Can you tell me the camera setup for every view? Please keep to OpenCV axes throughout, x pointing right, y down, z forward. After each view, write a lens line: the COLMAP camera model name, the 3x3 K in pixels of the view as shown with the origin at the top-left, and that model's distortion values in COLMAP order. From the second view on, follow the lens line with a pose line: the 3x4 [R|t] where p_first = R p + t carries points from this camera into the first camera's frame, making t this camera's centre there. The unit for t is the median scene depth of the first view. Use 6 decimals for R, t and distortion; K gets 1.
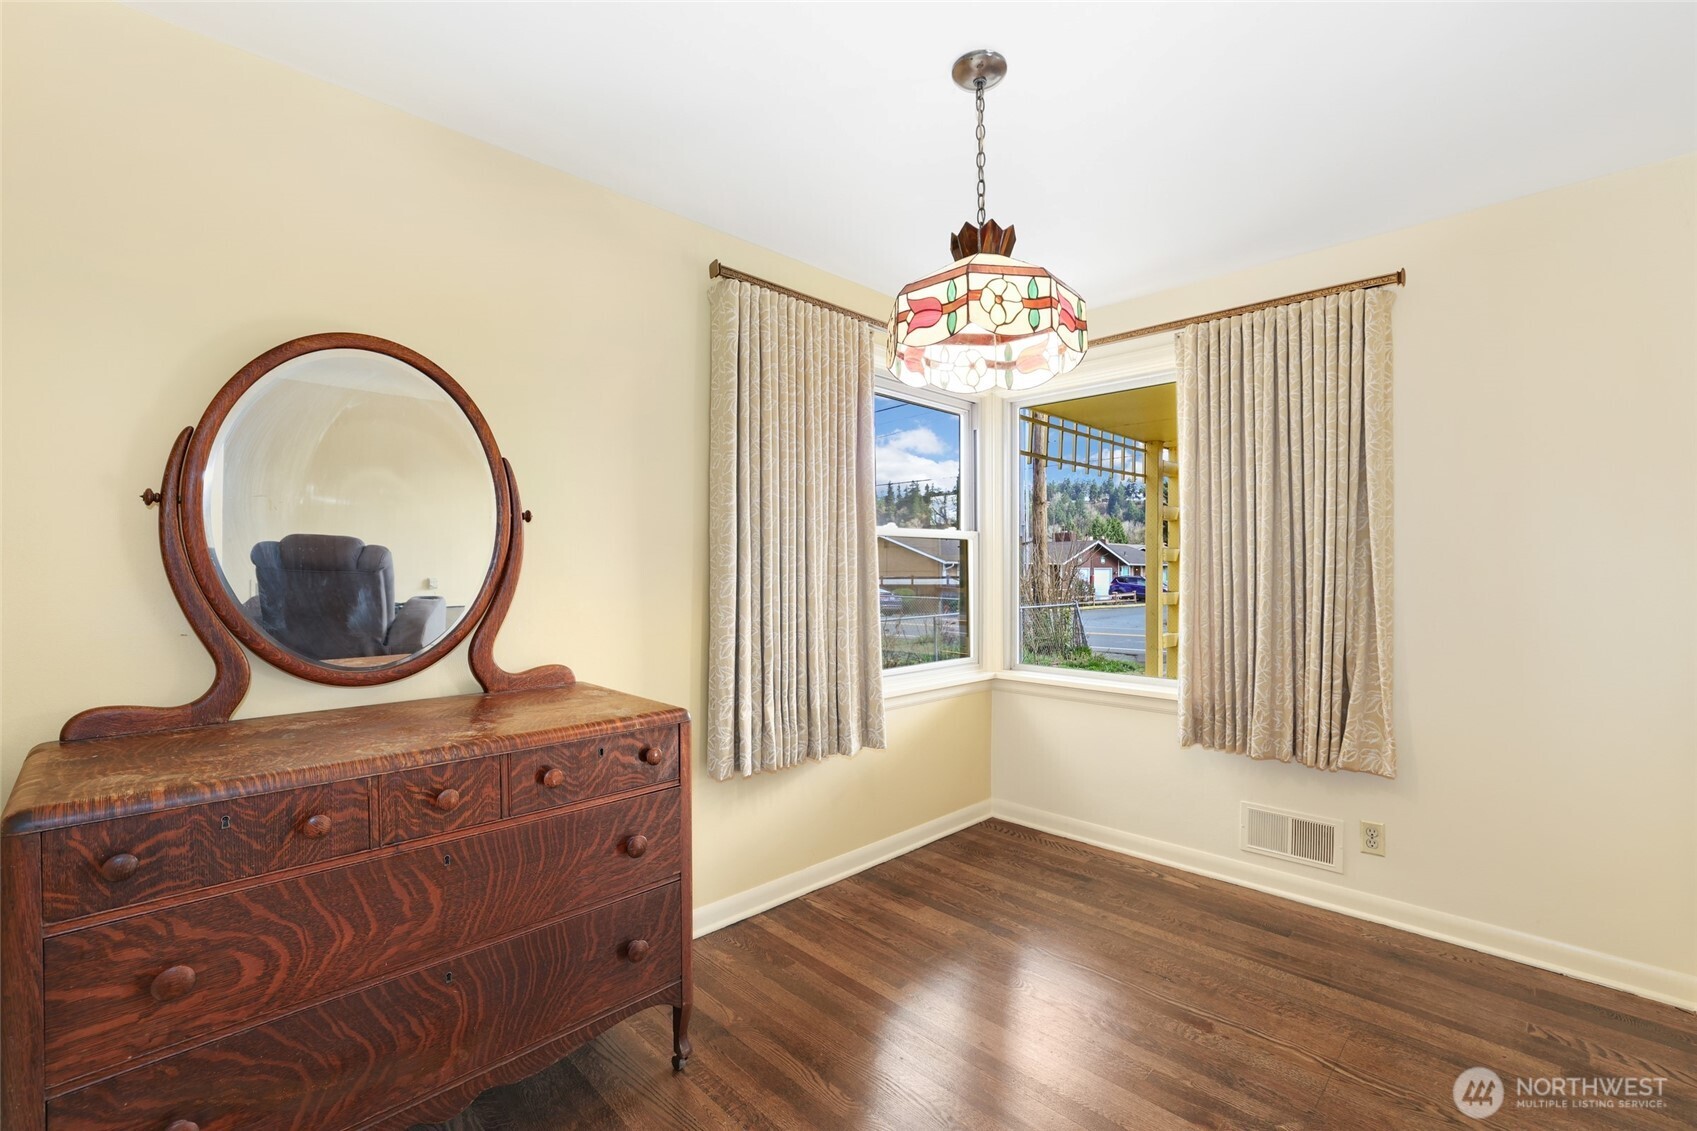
lens RADIAL K [[721.0, 0, 848.5], [0, 721.0, 565.5], [0, 0, 1]] dist [-0.048971, 0.000002]
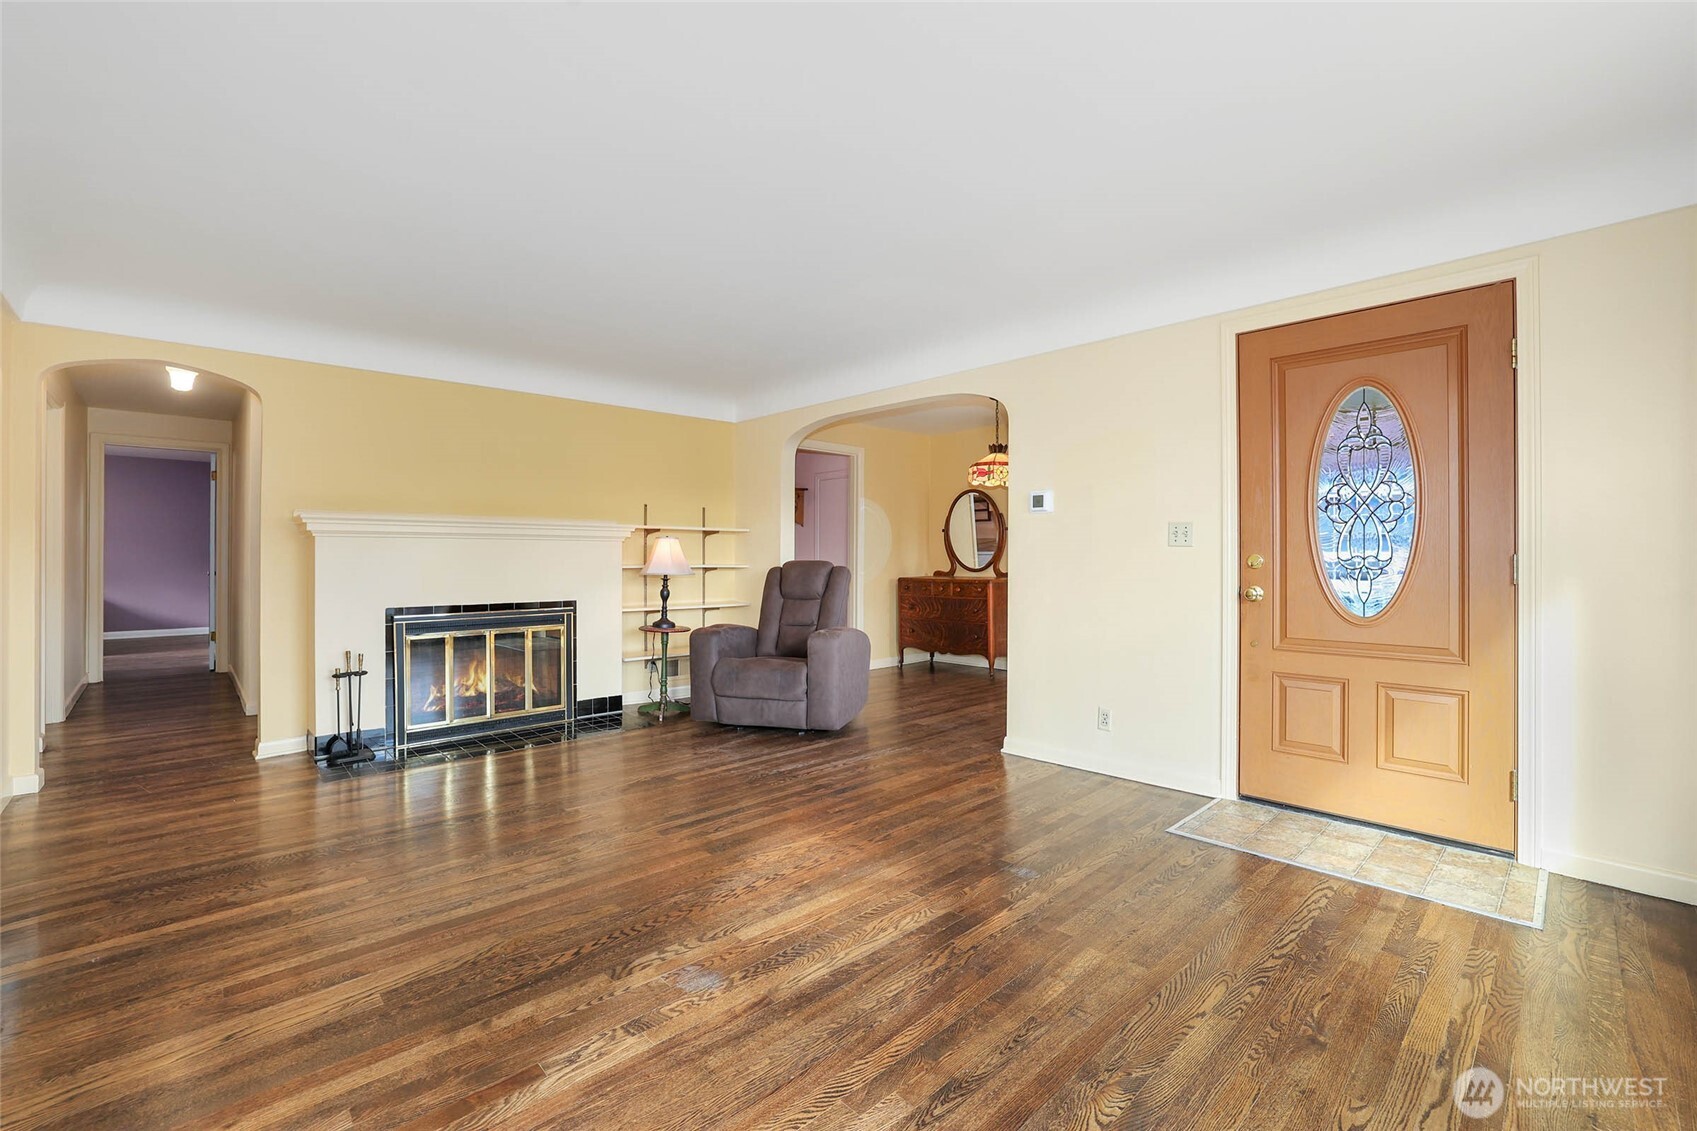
lens RADIAL K [[738.5, 0, 859.6], [0, 738.5, 549.3], [0, 0, 1]] dist [-0.031143, 0.000065]
pose [[-0.025236, -0.002544, -0.999678, 2.333306], [0.010297, 0.999943, -0.002804, 0.026862], [0.999628, -0.010364, -0.025209, 0.219694]]
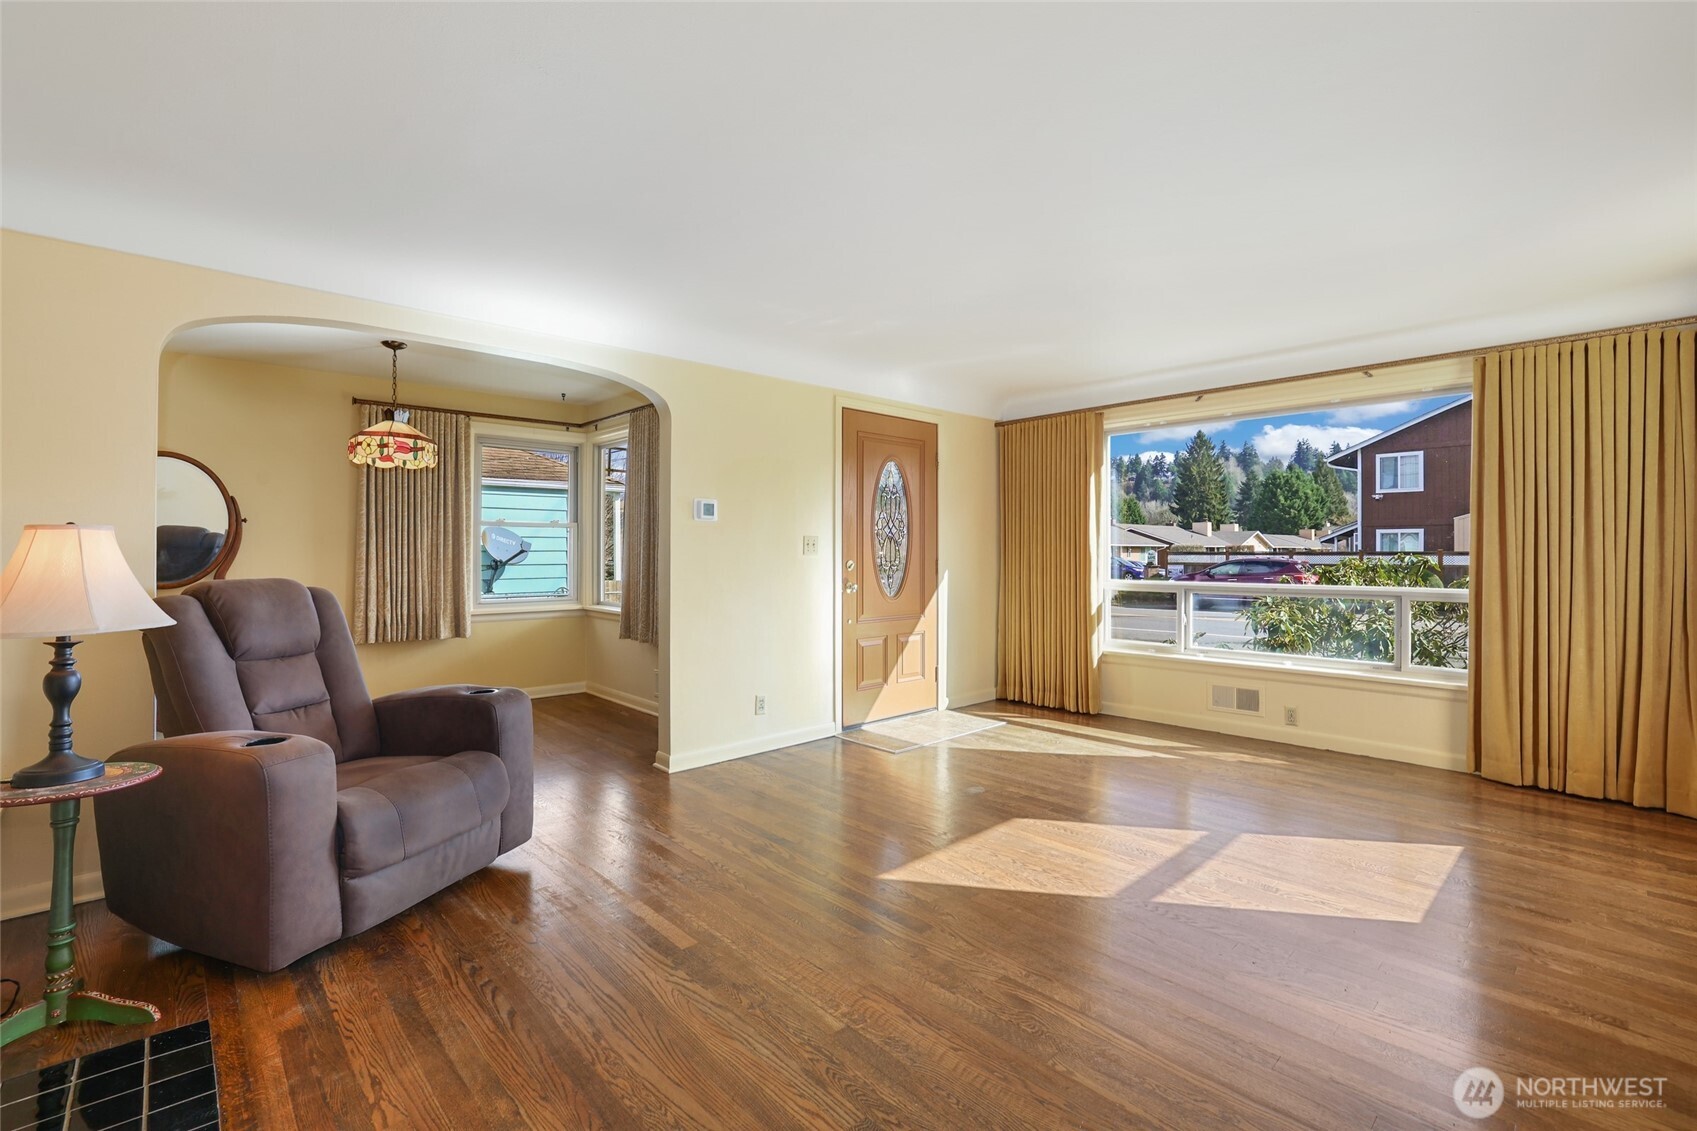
lens RADIAL K [[738.5, 0, 859.6], [0, 738.5, 549.3], [0, 0, 1]] dist [-0.031143, 0.000065]
pose [[0.999315, 0.006058, -0.036513, 1.208221], [-0.005812, 0.999960, 0.006828, -0.001546], [0.036553, -0.006611, 0.999310, -0.946219]]
